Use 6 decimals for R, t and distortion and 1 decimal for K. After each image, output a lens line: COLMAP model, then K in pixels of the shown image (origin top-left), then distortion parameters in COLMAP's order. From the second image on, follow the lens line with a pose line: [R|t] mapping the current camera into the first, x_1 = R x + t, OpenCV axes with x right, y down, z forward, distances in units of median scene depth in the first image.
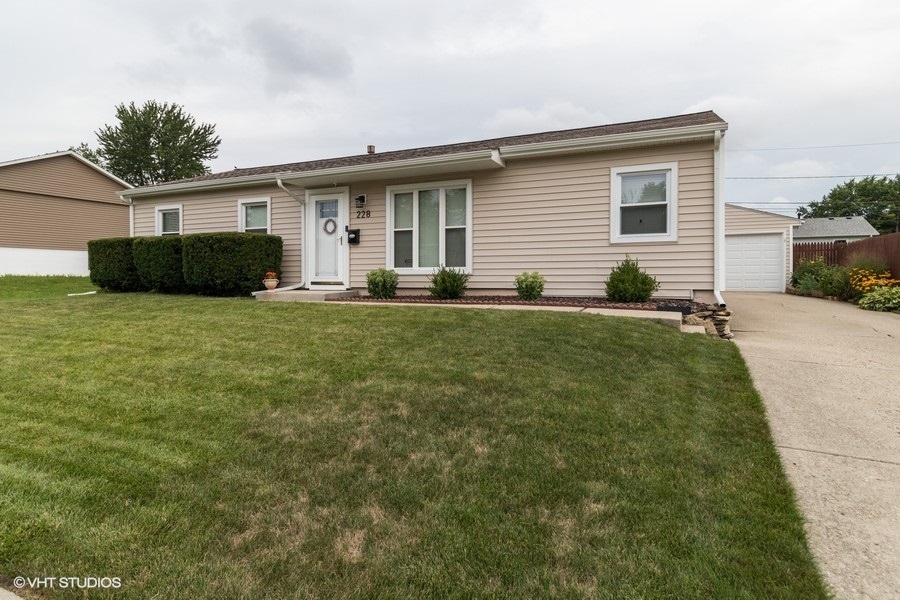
lens RADIAL K [[506.6, 0, 449.9], [0, 506.6, 271.6], [0, 0, 1]] dist [-0.002242, 0.000464]
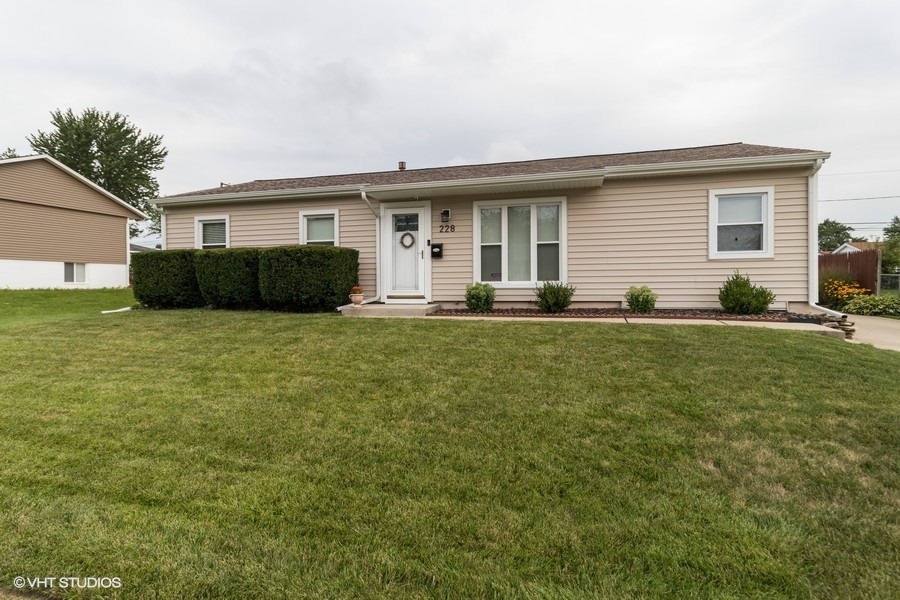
lens RADIAL K [[450.6, 0, 449.4], [0, 450.6, 277.2], [0, 0, 1]] dist [-0.000264, -0.000809]
pose [[0.985694, -0.002733, 0.168520, -0.317934], [0.003689, 0.999979, -0.005356, -0.011365], [-0.168502, 0.005901, 0.985684, 0.113118]]
